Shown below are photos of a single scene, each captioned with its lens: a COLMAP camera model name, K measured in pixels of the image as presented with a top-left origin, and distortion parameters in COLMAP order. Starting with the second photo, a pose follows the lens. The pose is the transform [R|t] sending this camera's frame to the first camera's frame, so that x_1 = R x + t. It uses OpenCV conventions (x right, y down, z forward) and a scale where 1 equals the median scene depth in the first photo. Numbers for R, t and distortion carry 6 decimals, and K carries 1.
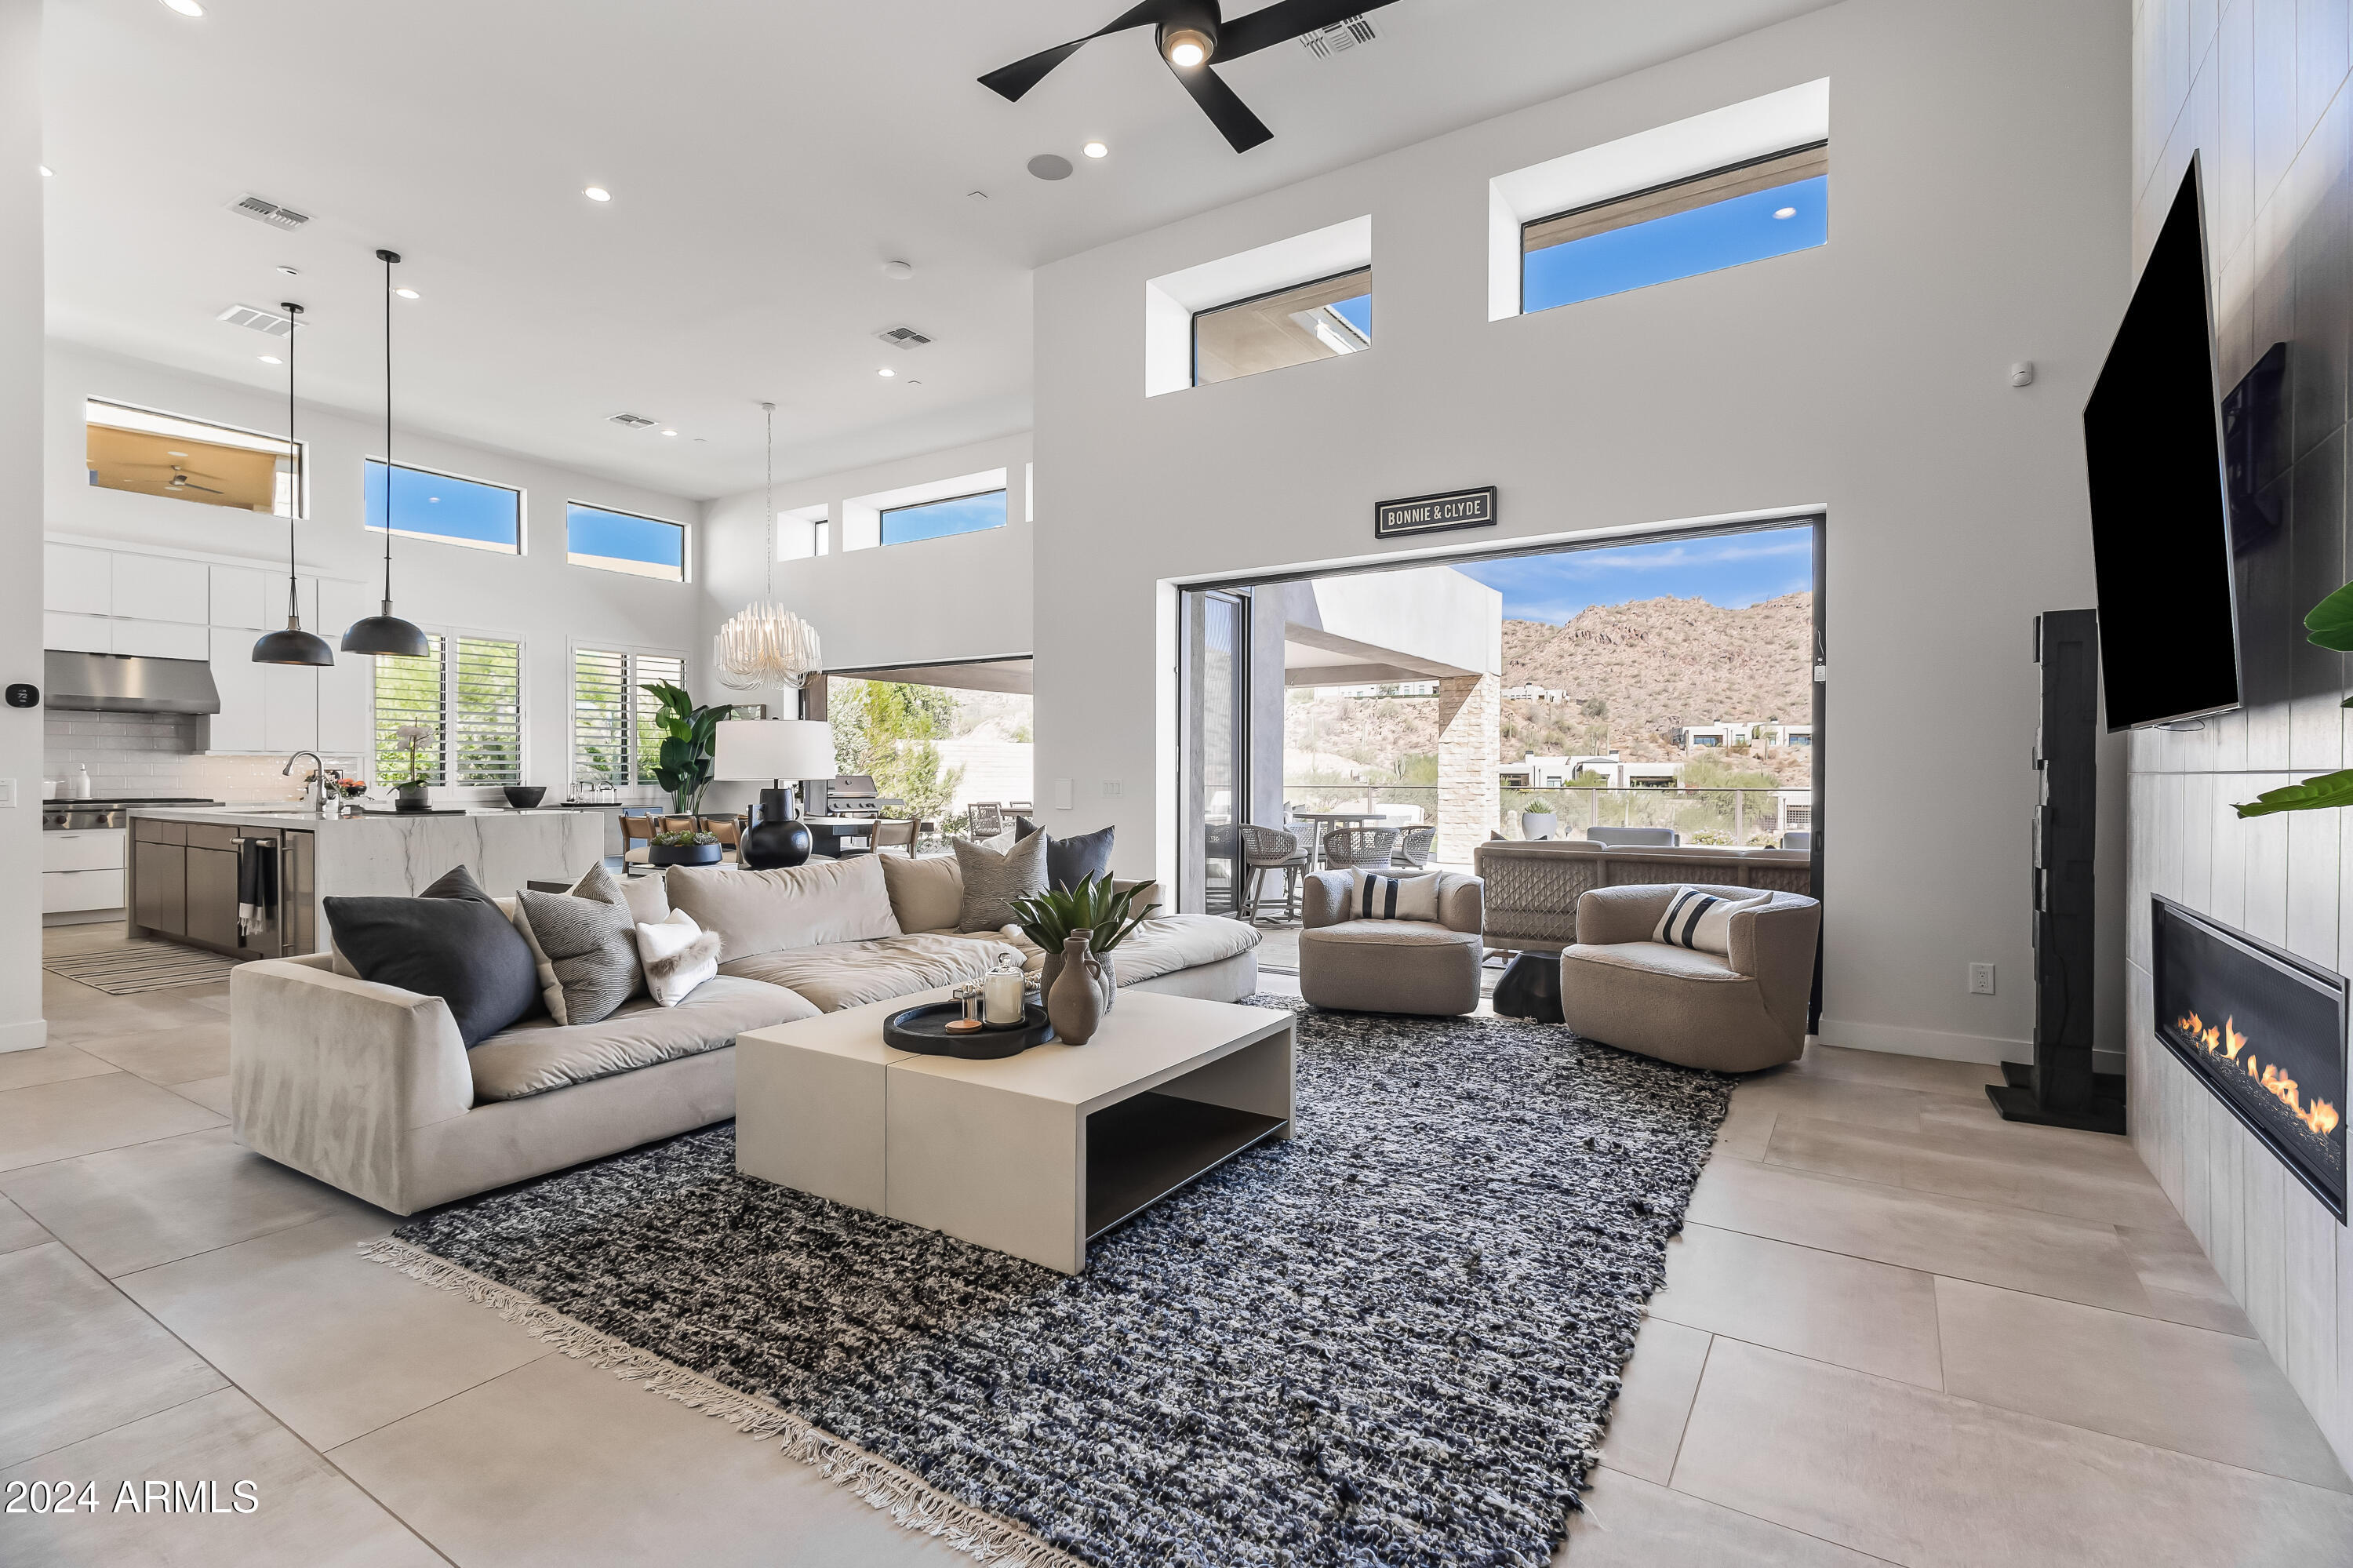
lens RADIAL K [[1087.9, 0, 1189.9], [0, 1087.9, 784.2], [0, 0, 1]] dist [-0.001345, 0.000260]
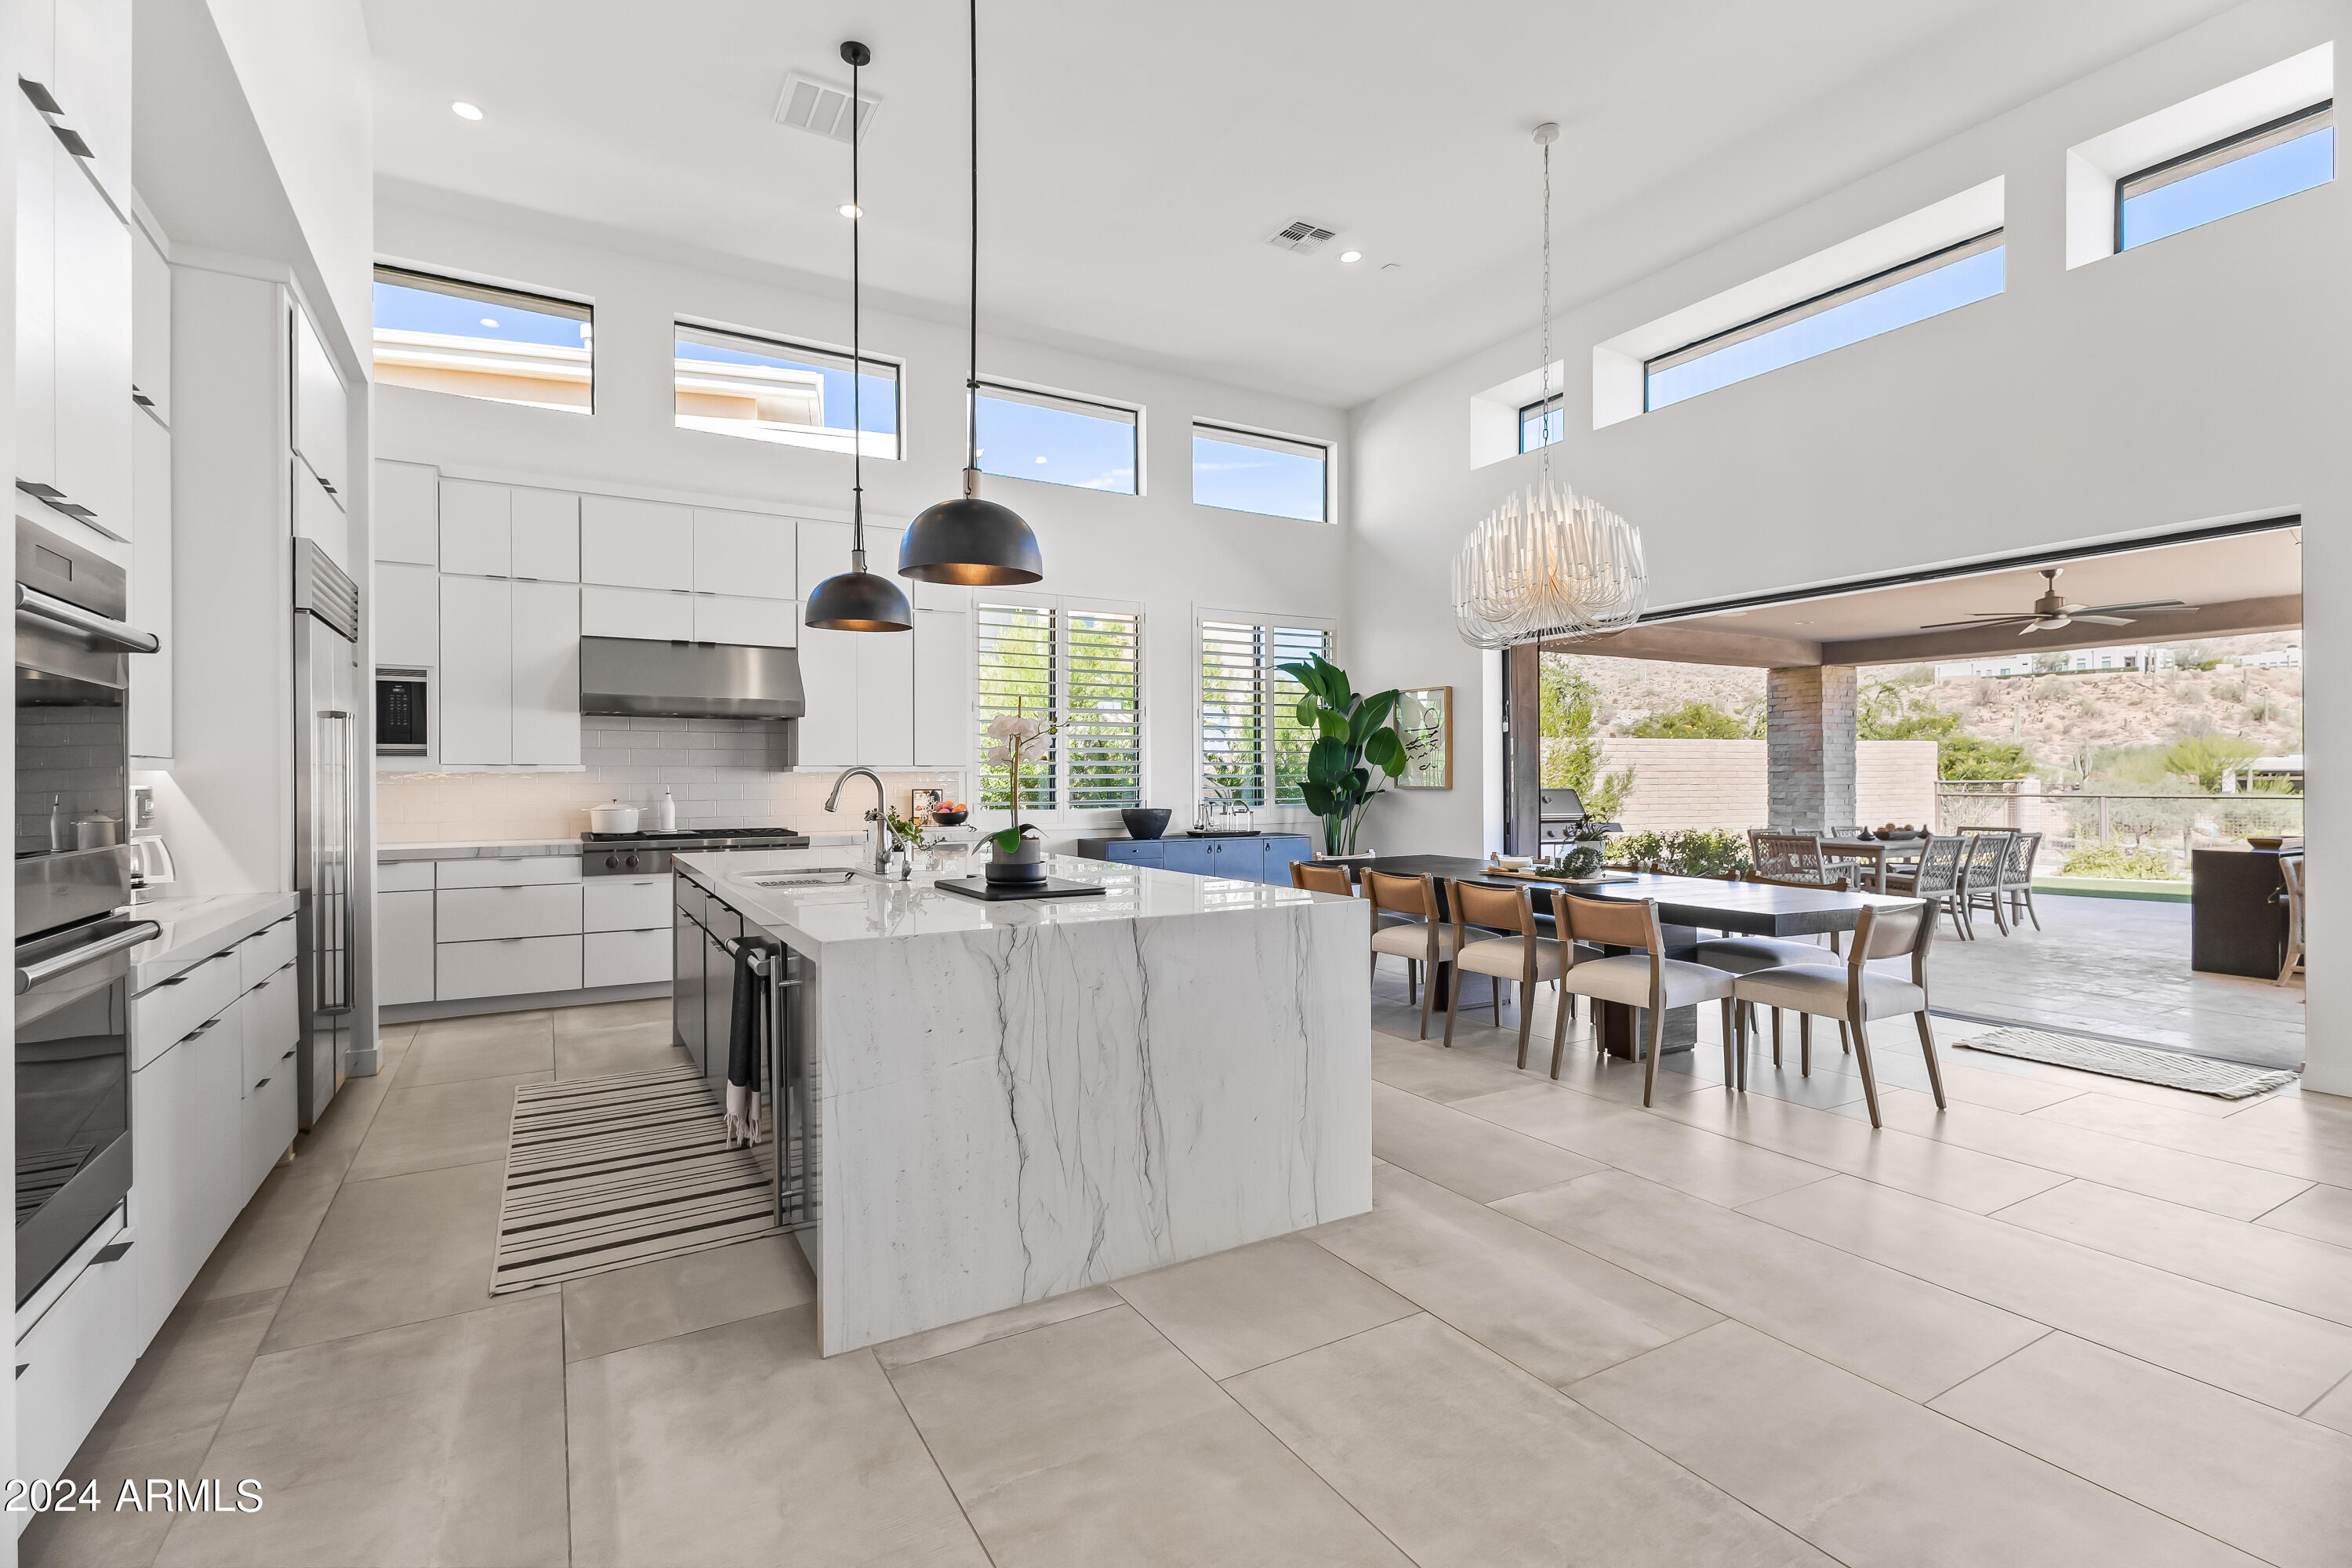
lens RADIAL K [[1063.8, 0, 1176.0], [0, 1063.8, 784.0], [0, 0, 1]] dist [-0.002005, 0.005223]
pose [[0.887806, -0.003454, -0.460206, -0.244886], [0.002780, 0.999994, -0.002141, -0.012089], [0.460210, 0.000621, 0.887810, 0.346428]]
